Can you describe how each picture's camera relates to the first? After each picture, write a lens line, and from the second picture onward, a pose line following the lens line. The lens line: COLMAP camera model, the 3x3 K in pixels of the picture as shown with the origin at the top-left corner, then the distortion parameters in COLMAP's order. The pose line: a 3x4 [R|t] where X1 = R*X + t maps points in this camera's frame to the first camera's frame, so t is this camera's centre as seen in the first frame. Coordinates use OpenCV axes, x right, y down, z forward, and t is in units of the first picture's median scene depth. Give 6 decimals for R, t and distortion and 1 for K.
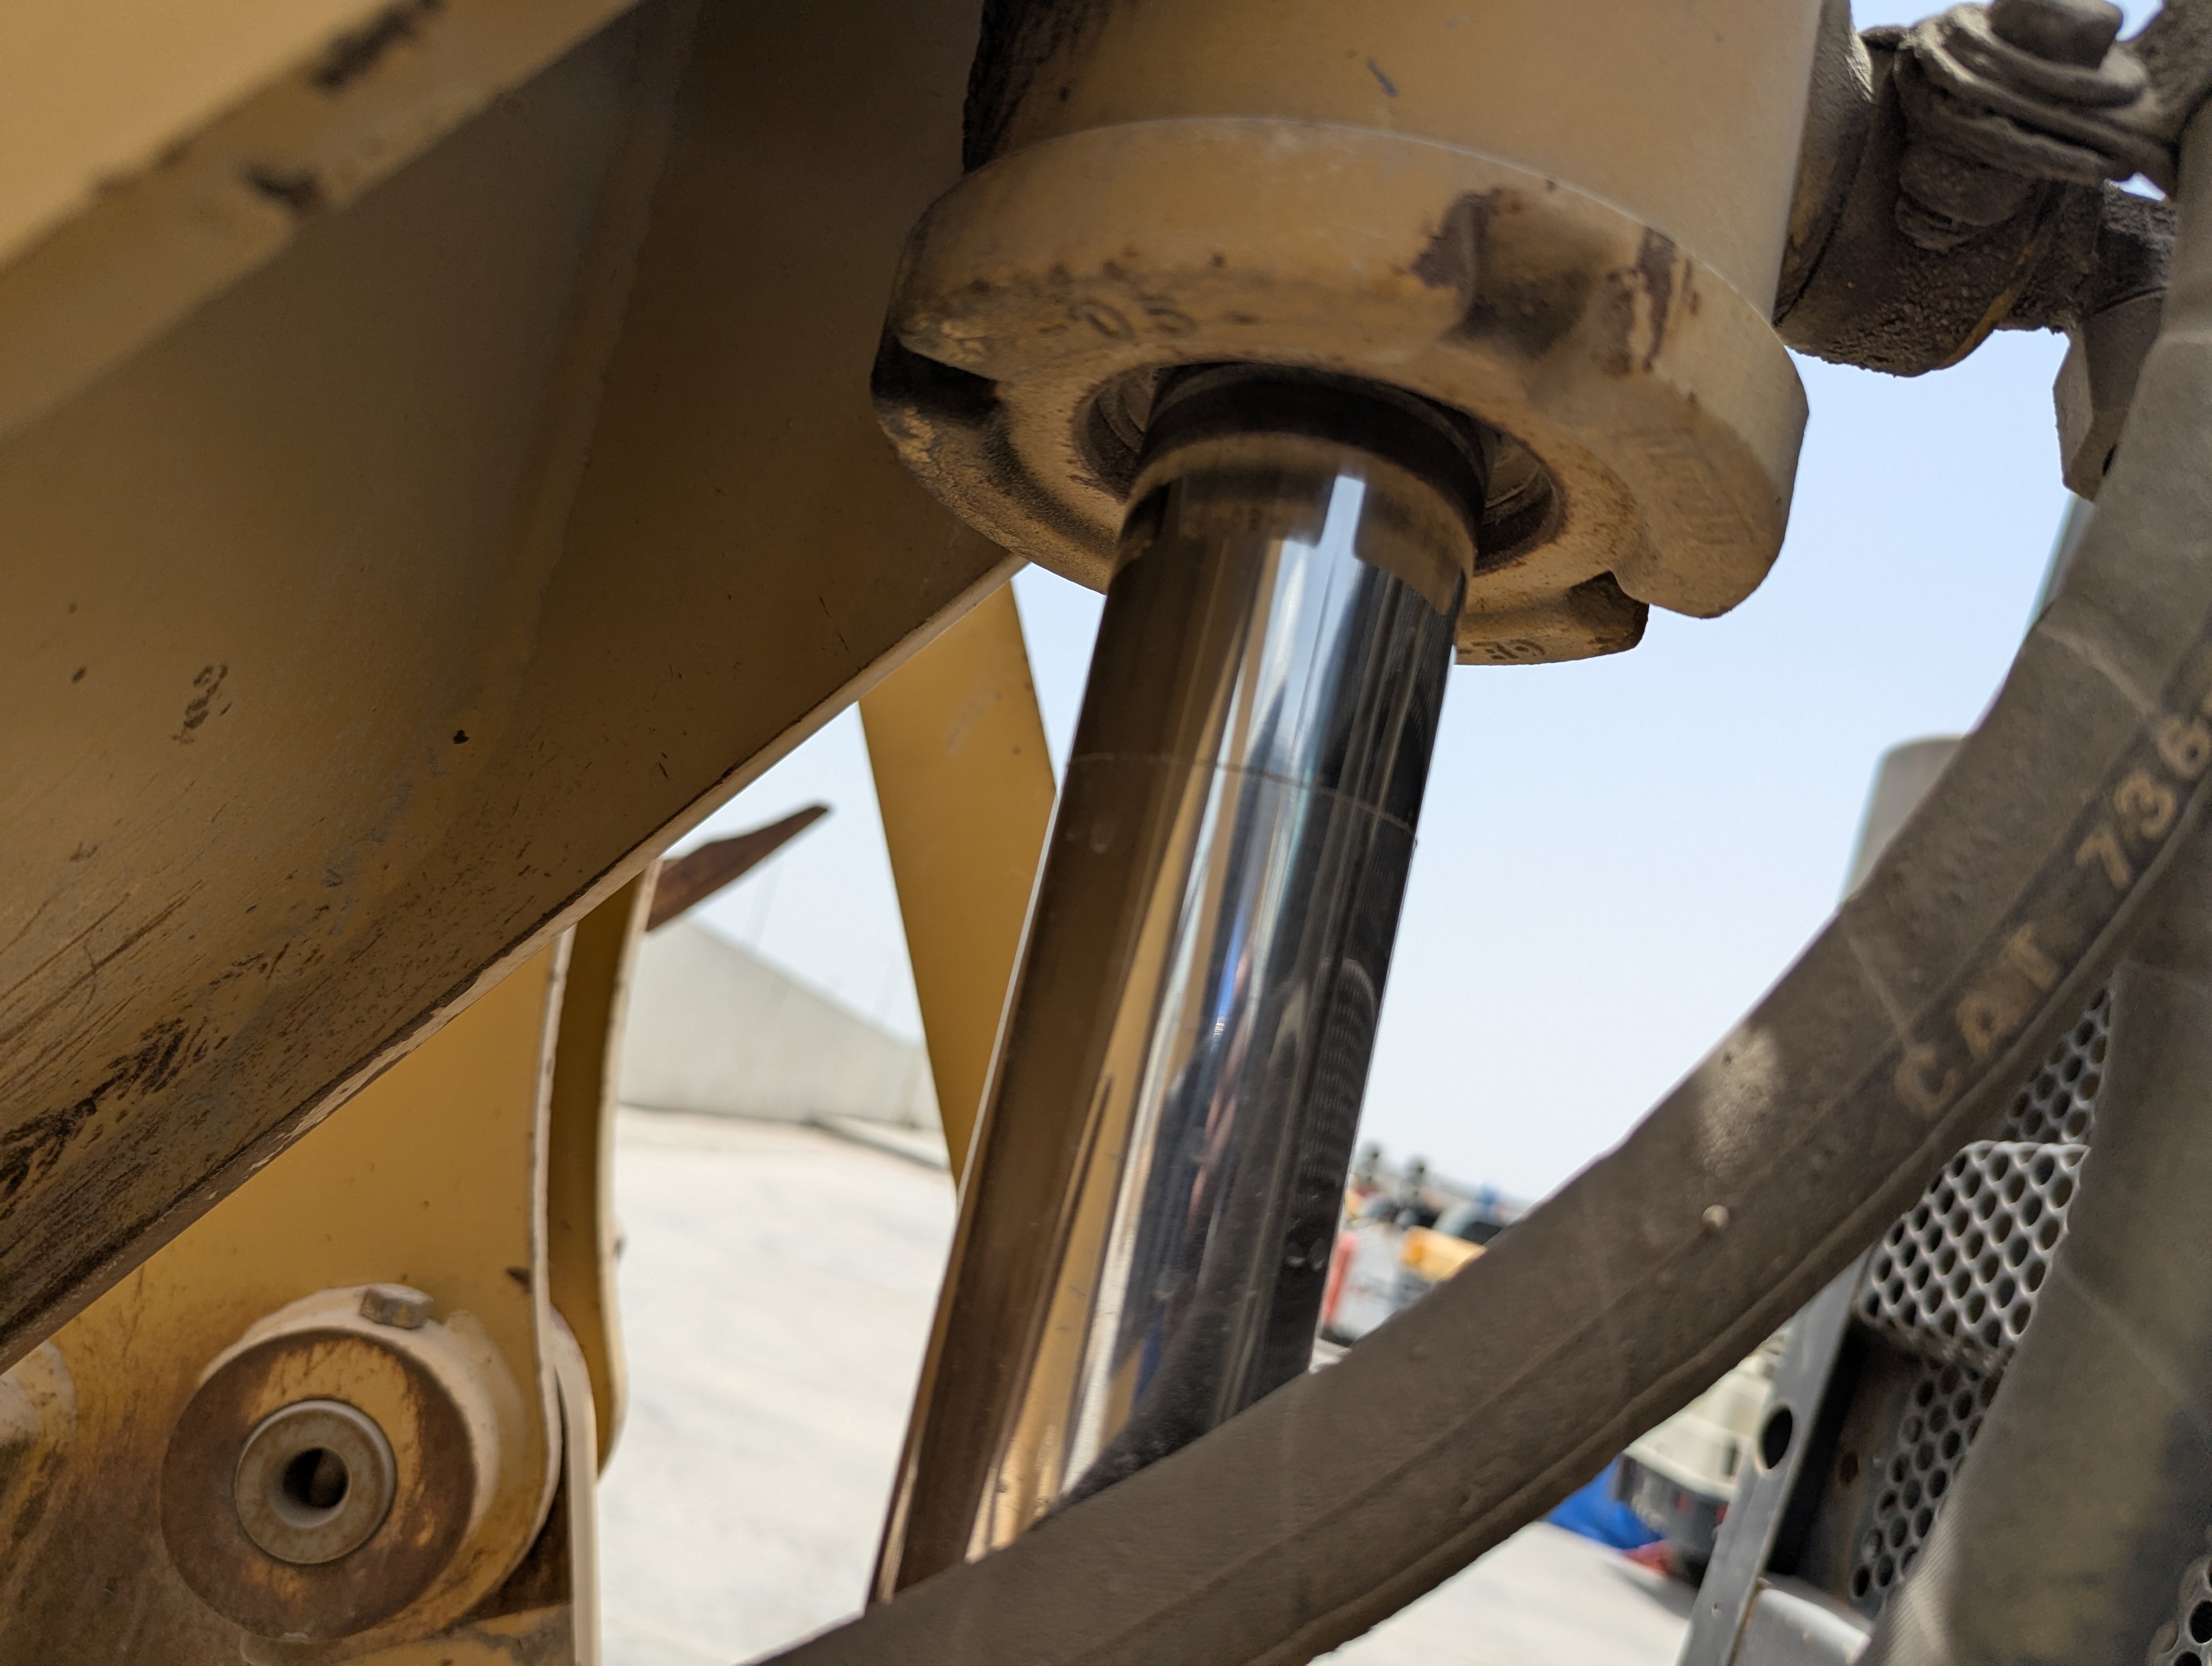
lens RADIAL K [[1589.4, 0, 1106.0], [0, 1589.4, 833.0], [0, 0, 1]] dist [0.025763, -0.050313]
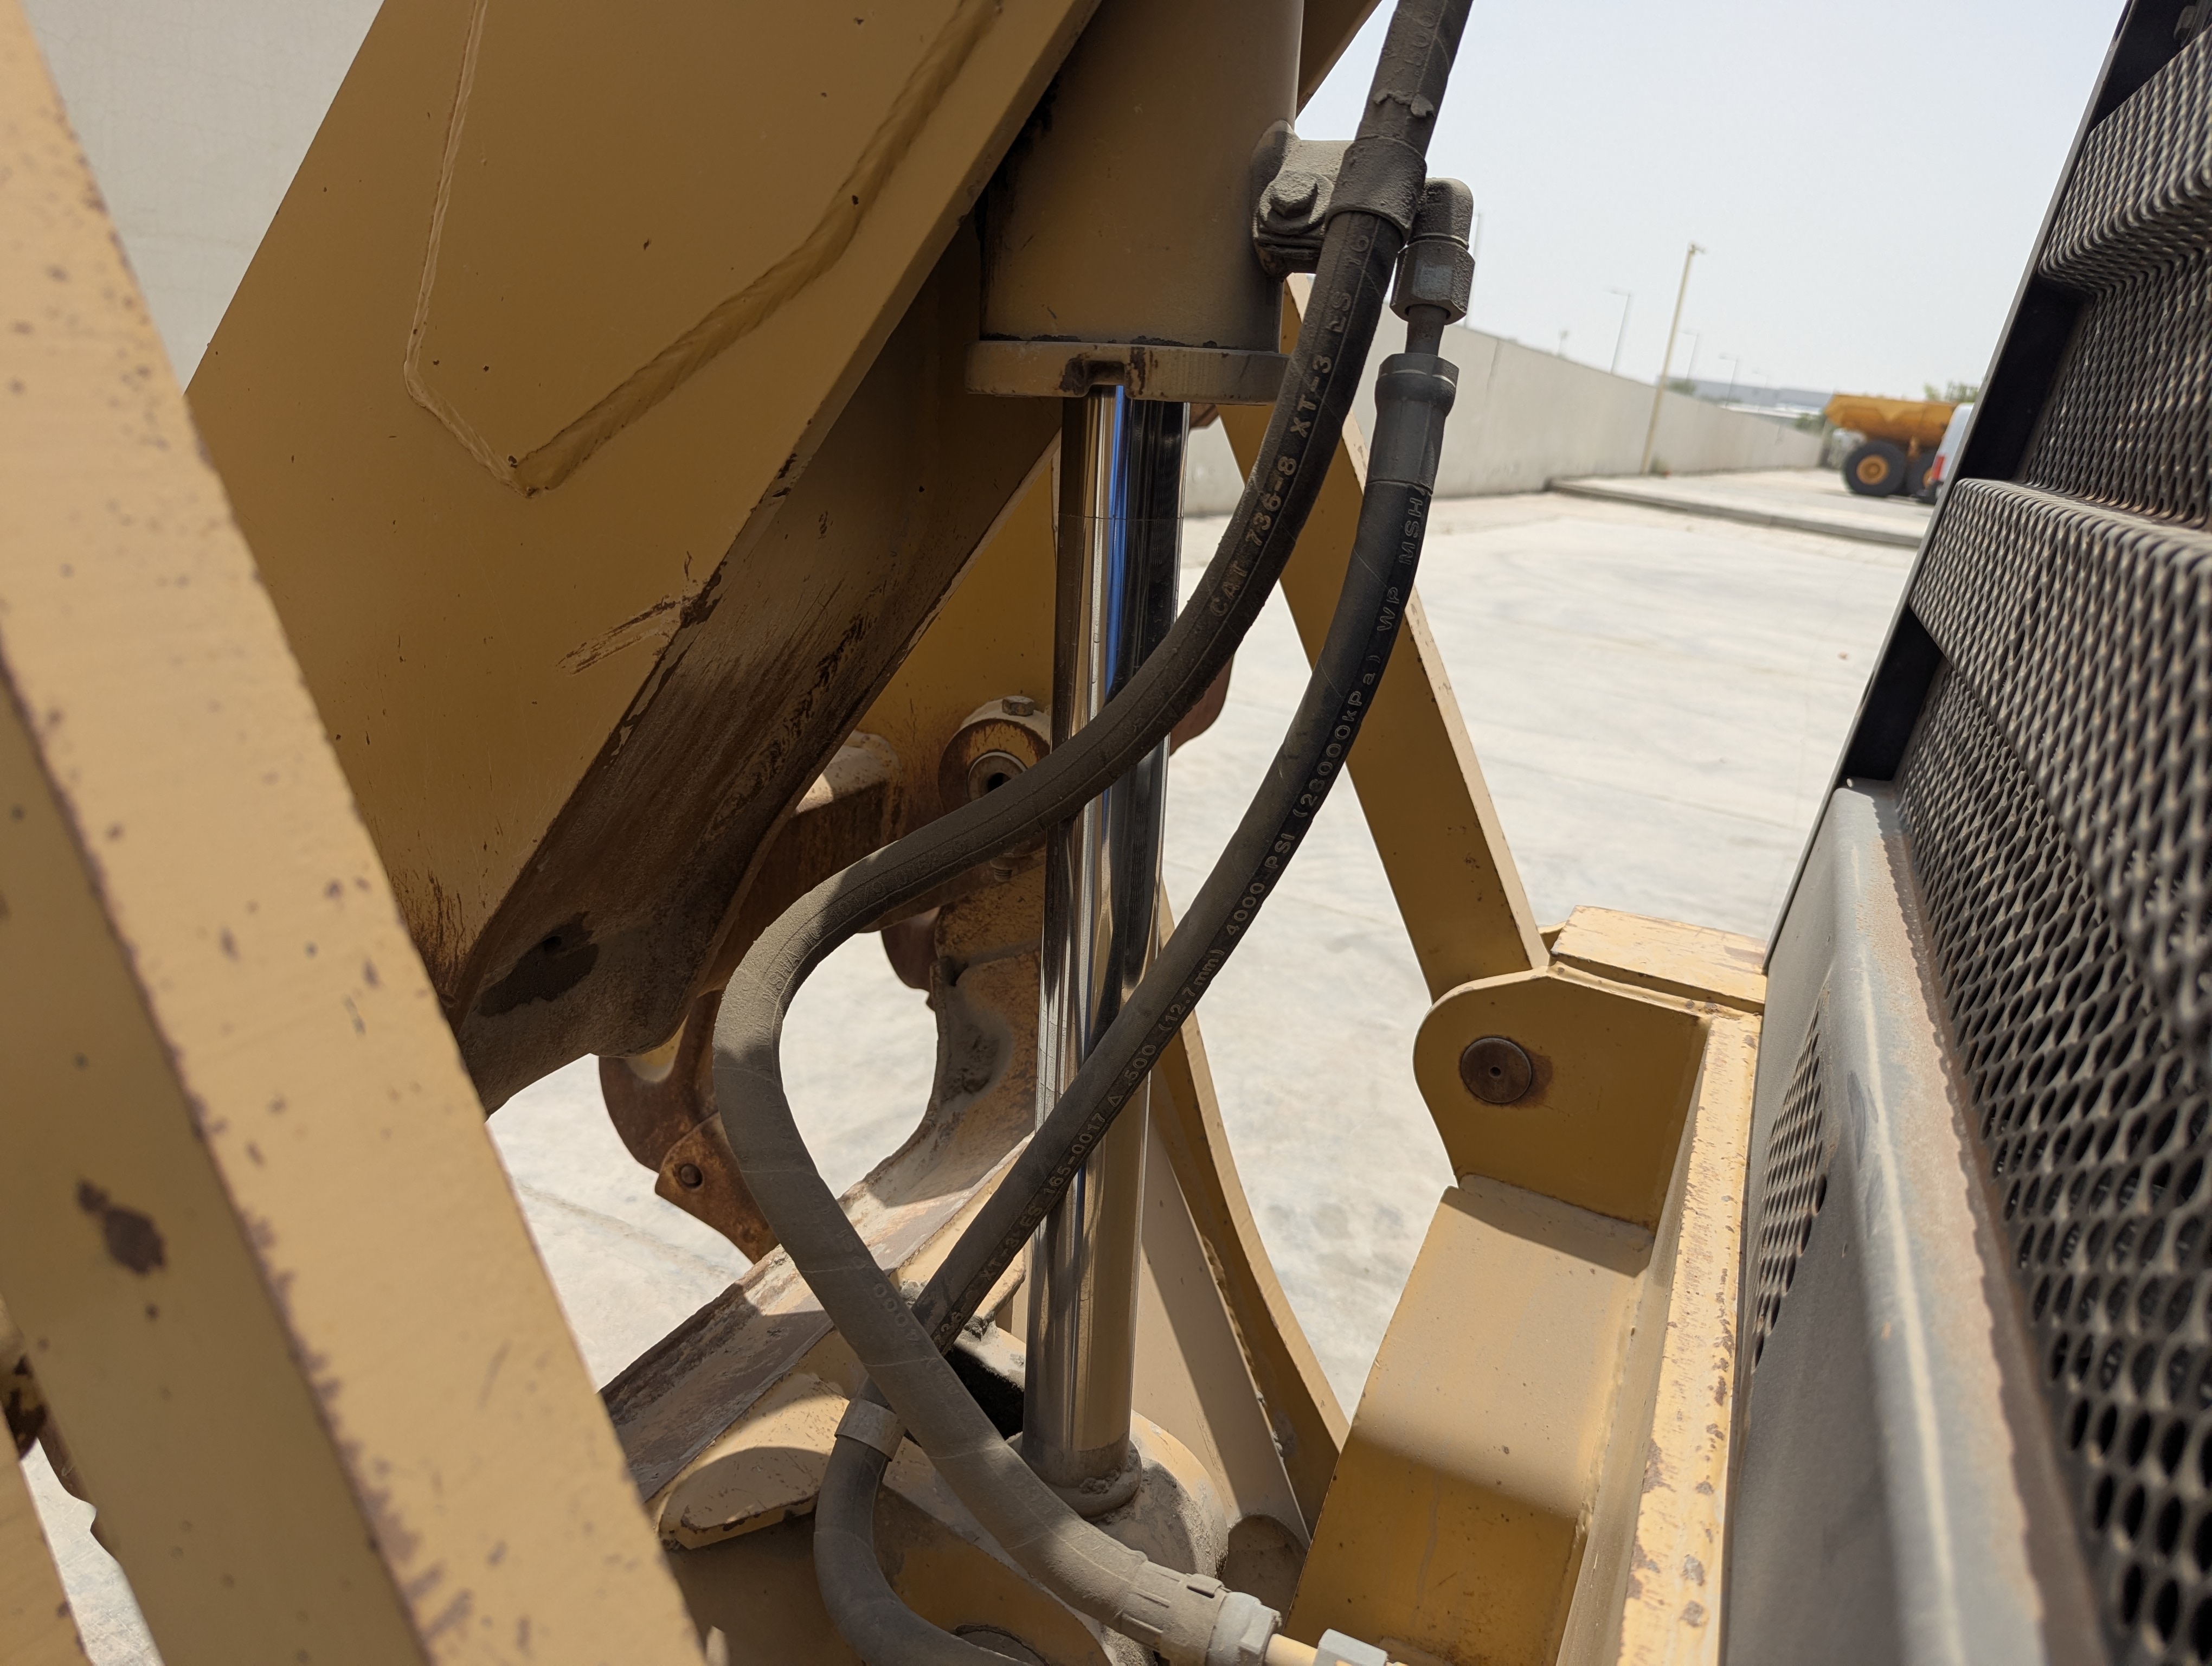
lens RADIAL K [[1589.4, 0, 1106.0], [0, 1589.4, 833.0], [0, 0, 1]] dist [0.025763, -0.050313]
pose [[0.882974, -0.061186, -0.465417, 1.003875], [0.232856, 0.917978, 0.321084, -0.306369], [0.407596, -0.391884, 0.824798, -1.181687]]
